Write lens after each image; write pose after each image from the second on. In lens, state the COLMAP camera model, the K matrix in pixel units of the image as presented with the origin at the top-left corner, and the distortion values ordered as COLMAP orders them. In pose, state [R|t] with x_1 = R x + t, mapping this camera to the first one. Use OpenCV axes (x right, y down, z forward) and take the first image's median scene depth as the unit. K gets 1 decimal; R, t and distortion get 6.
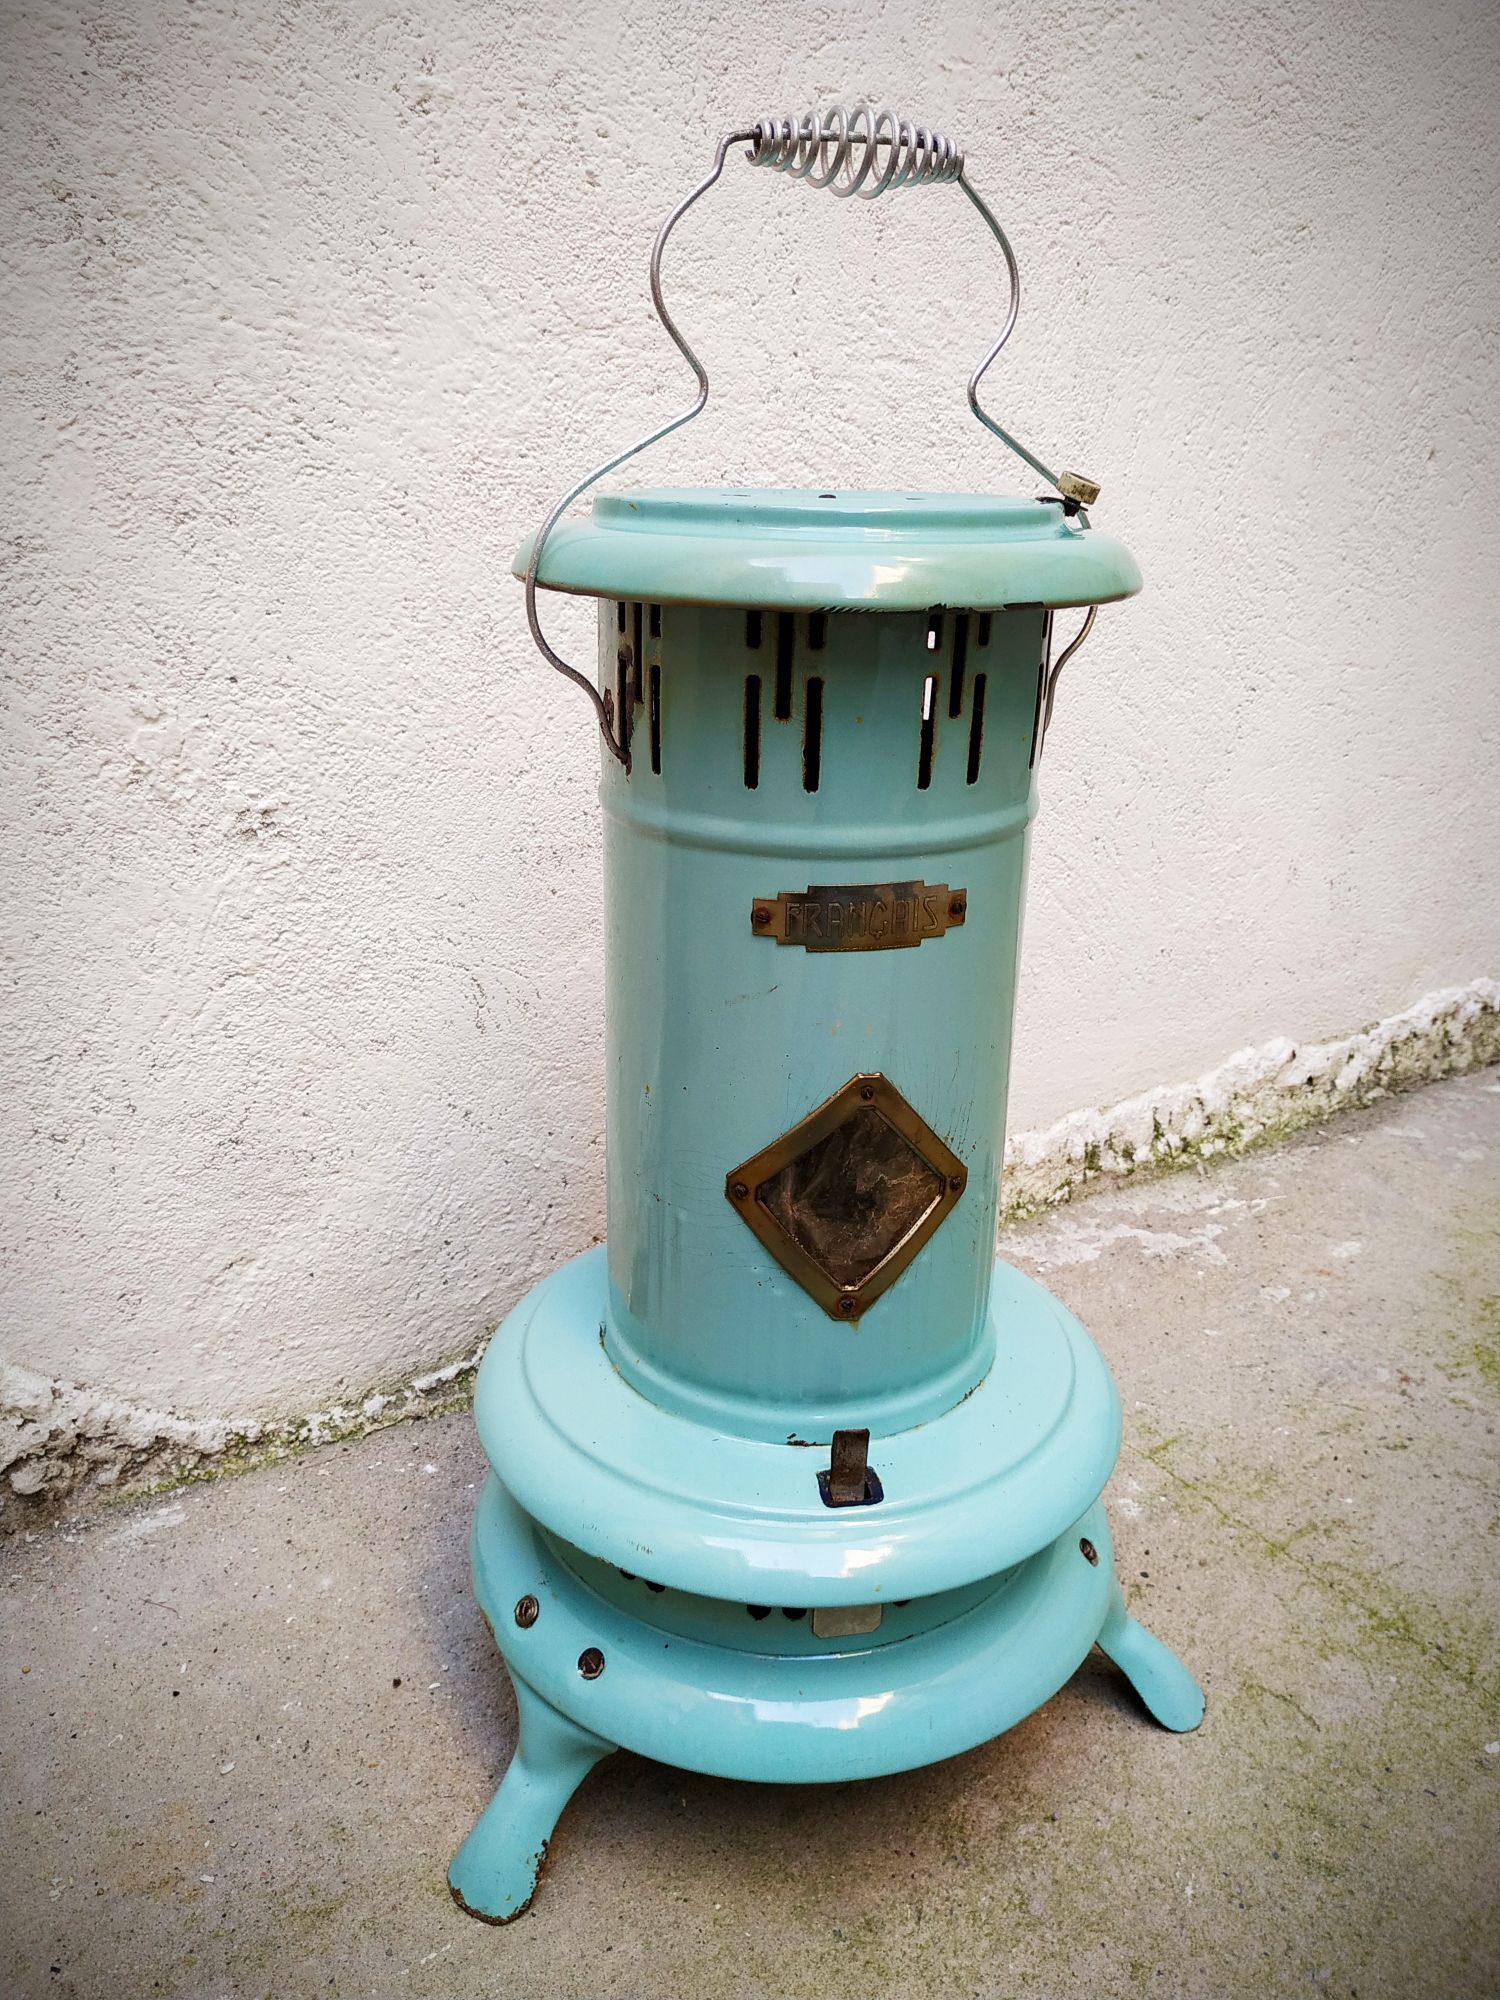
lens RADIAL K [[1463.9, 0, 728.9], [0, 1463.9, 997.6], [0, 0, 1]] dist [-0.006131, -0.008467]
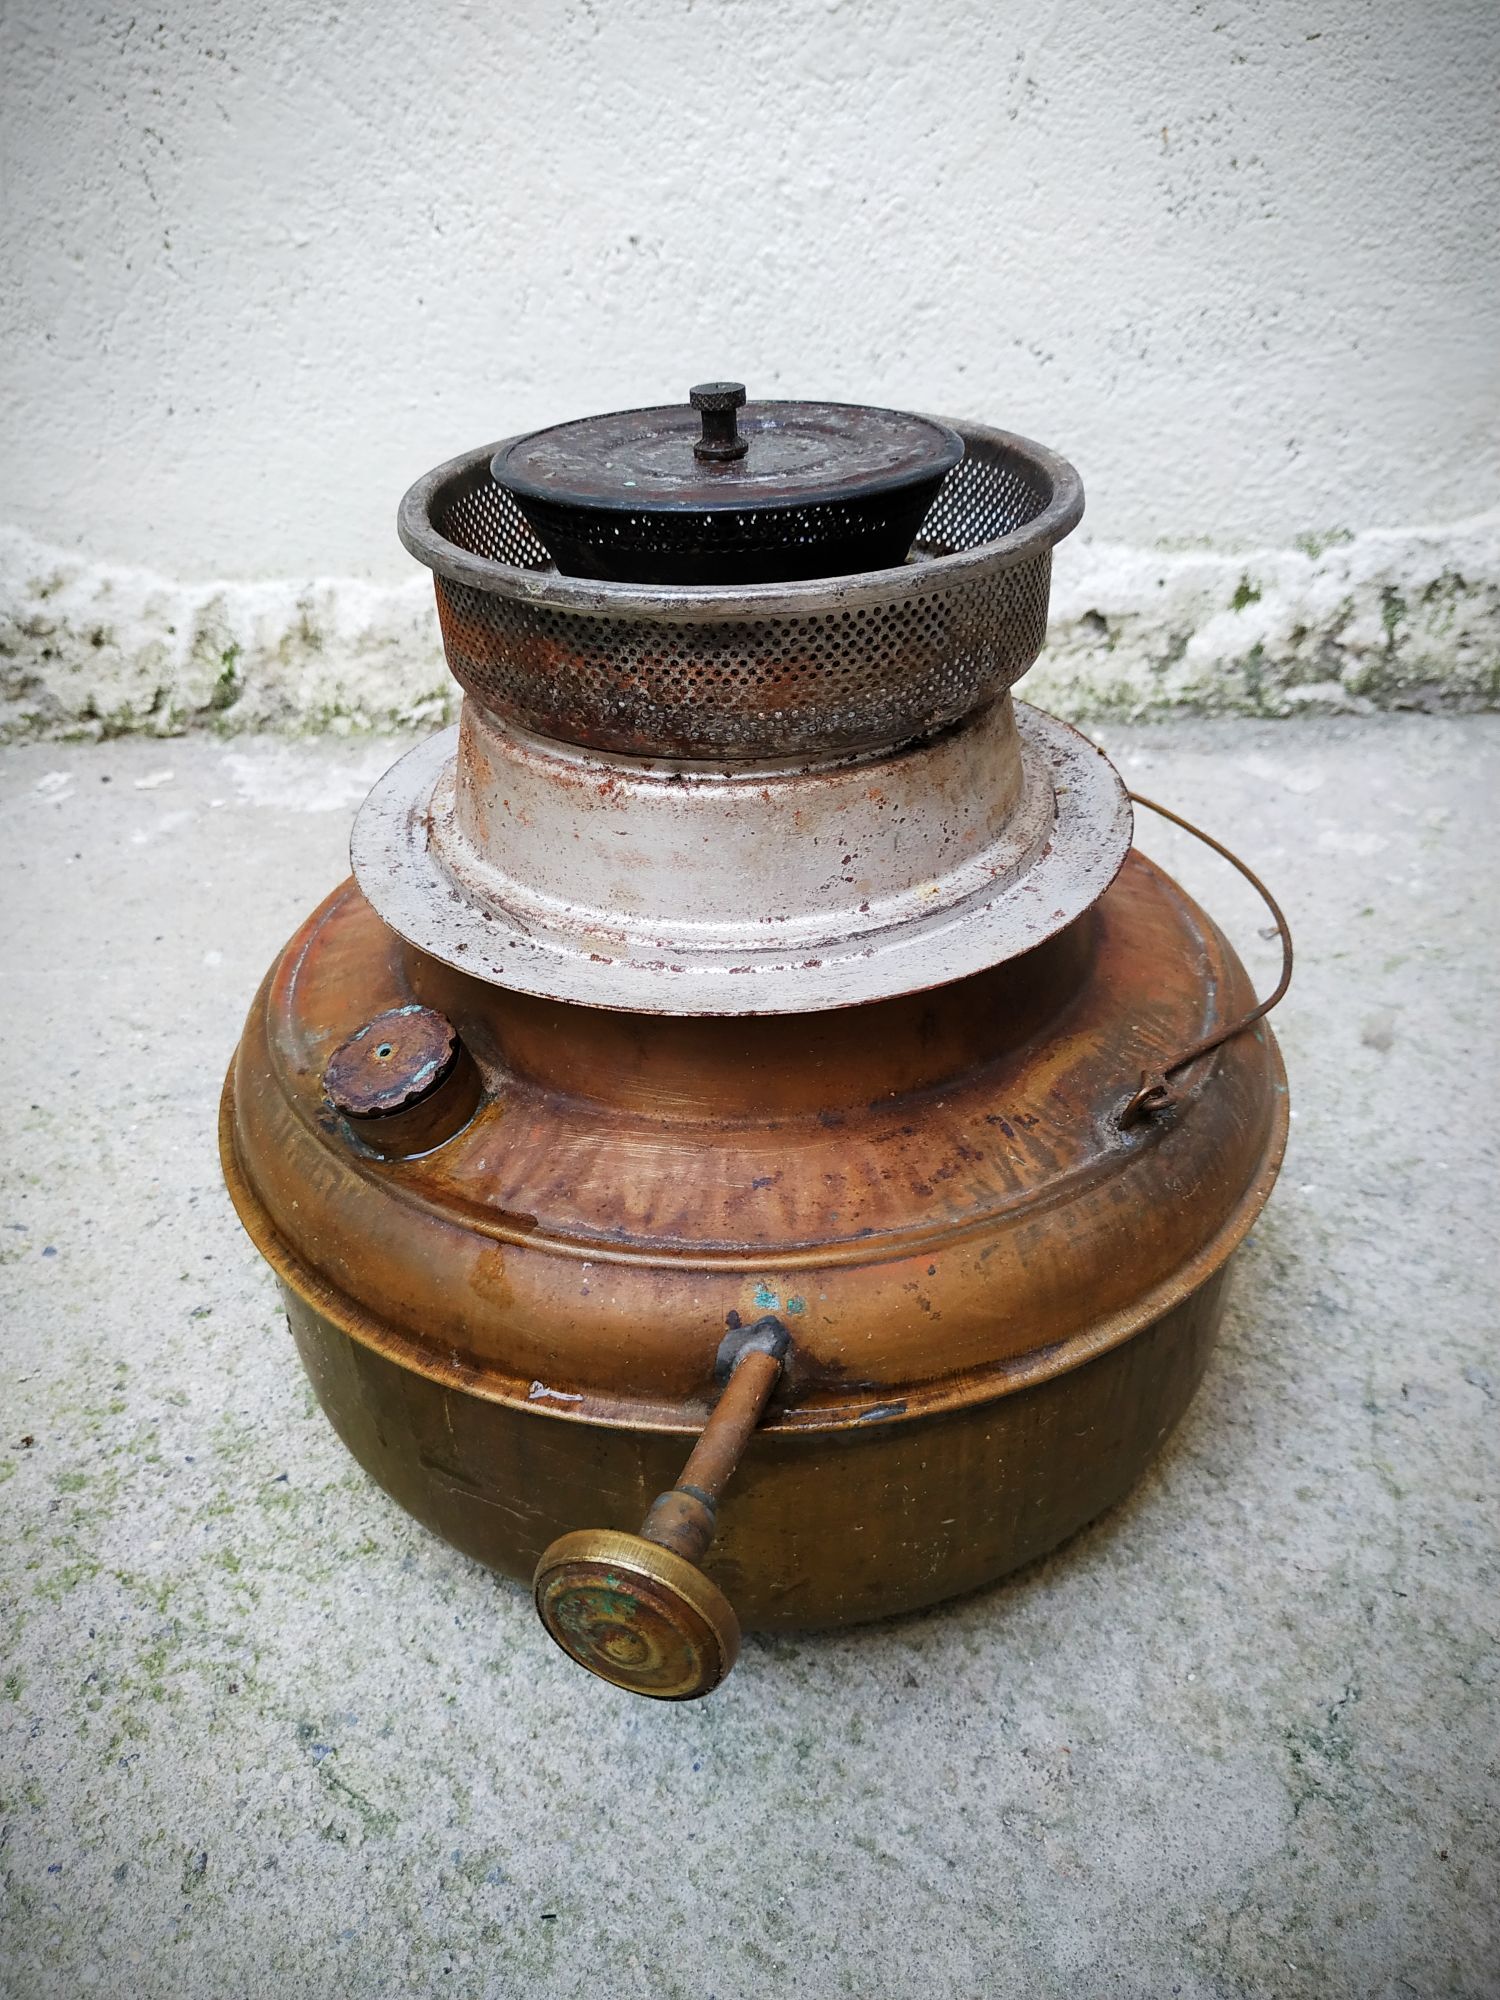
lens RADIAL K [[1483.6, 0, 737.7], [0, 1483.6, 991.3], [0, 0, 1]] dist [-0.036866, 0.010765]
pose [[0.833525, 0.282082, -0.475043, 0.922723], [-0.152642, 0.943946, 0.292688, 0.079072], [0.530977, -0.171451, 0.829860, 0.863604]]
